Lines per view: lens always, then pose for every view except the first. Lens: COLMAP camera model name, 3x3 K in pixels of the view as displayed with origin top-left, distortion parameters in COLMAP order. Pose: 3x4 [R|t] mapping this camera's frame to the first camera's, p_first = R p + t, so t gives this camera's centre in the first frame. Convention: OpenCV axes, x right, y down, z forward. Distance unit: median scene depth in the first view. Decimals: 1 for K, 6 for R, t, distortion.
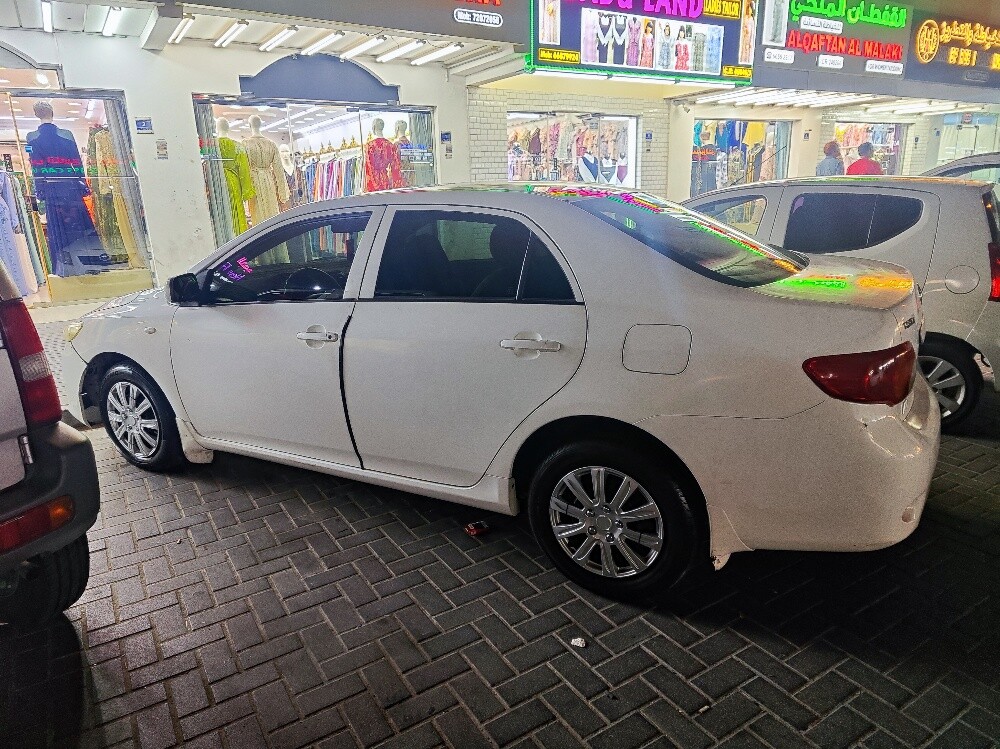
lens RADIAL K [[655.0, 0, 493.2], [0, 655.0, 373.1], [0, 0, 1]] dist [0.078780, -0.059446]
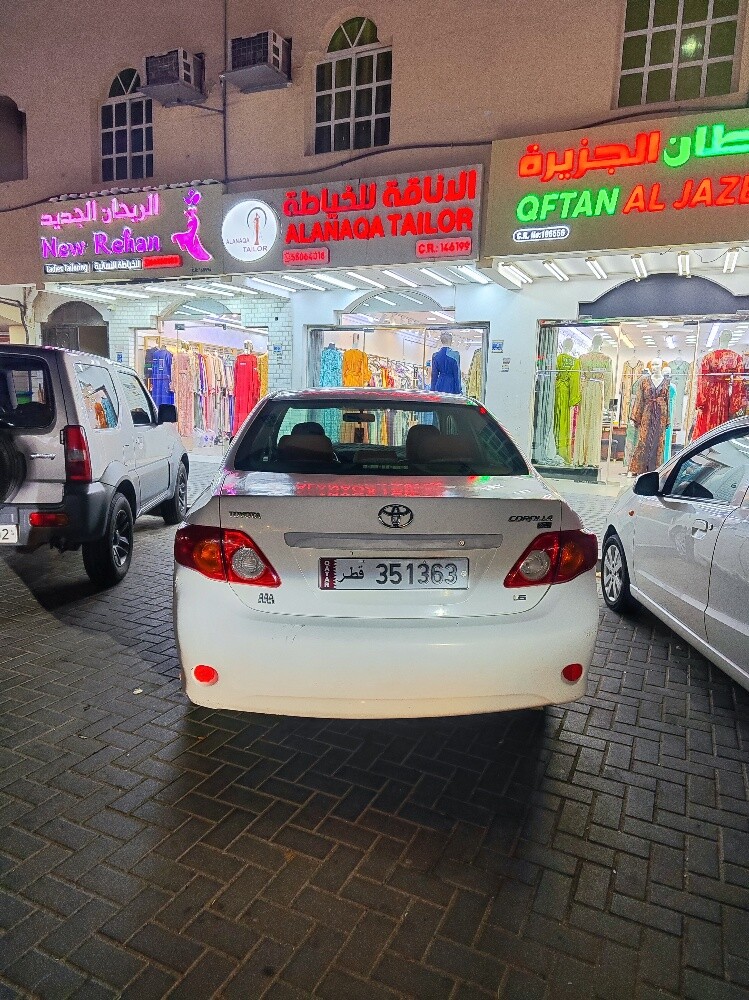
lens RADIAL K [[656.0, 0, 374.5], [0, 656.0, 500.0], [0, 0, 1]] dist [0.083260, -0.067396]
pose [[0.548046, 0.172657, -0.818434, 0.902525], [-0.271010, 0.962335, 0.021539, -0.094990], [0.791327, 0.210000, 0.574196, 0.279804]]
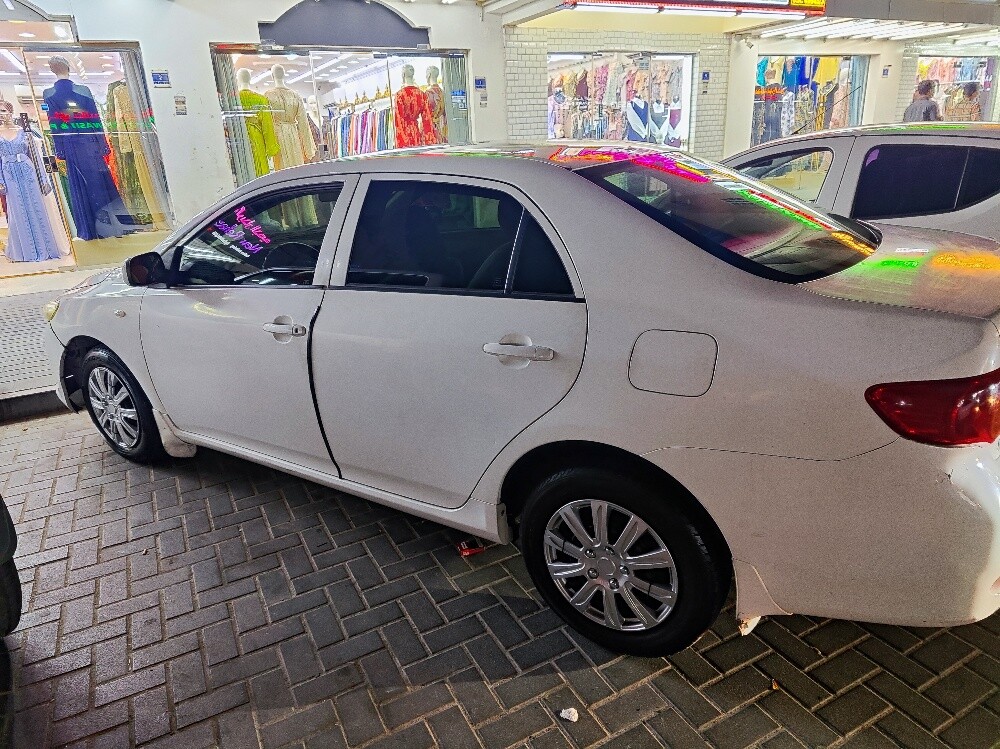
lens RADIAL K [[656.0, 0, 493.8], [0, 656.0, 372.8], [0, 0, 1]] dist [0.083260, -0.067396]
pose [[0.997129, 0.010338, -0.075011, 0.054234], [-0.005034, 0.997495, 0.070556, -0.045329], [0.075552, -0.069976, 0.994683, 0.113823]]
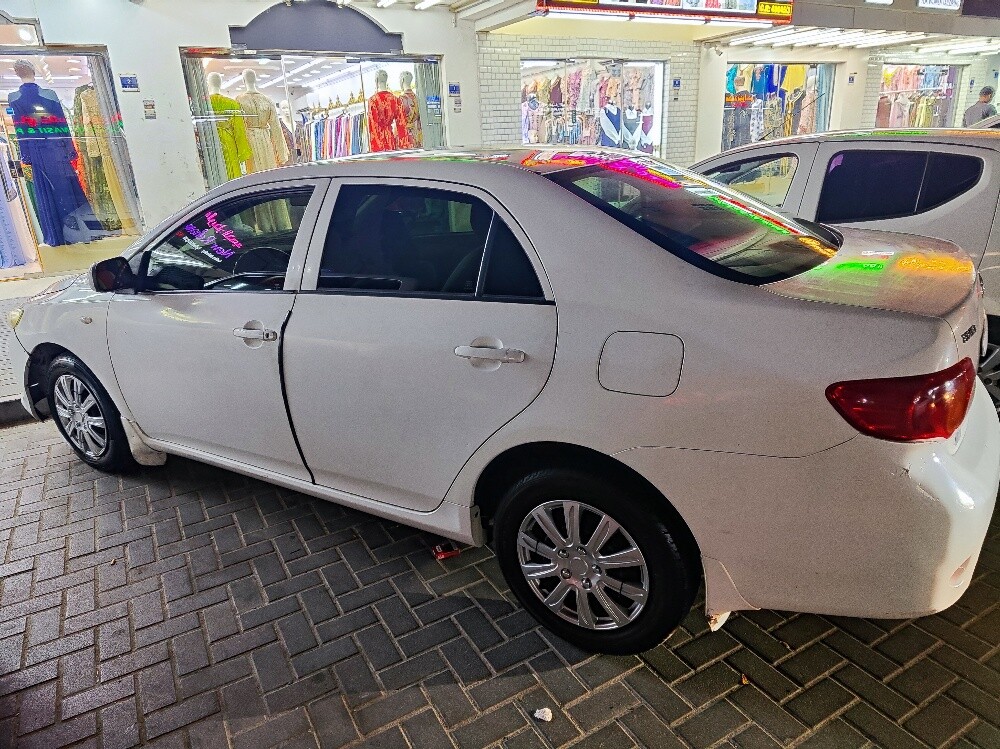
lens RADIAL K [[656.0, 0, 493.8], [0, 656.0, 372.8], [0, 0, 1]] dist [0.083260, -0.067396]
pose [[0.999107, -0.000211, -0.042239, 0.059603], [0.002887, 0.997990, 0.063300, -0.043730], [0.042141, -0.063366, 0.997100, 0.111335]]
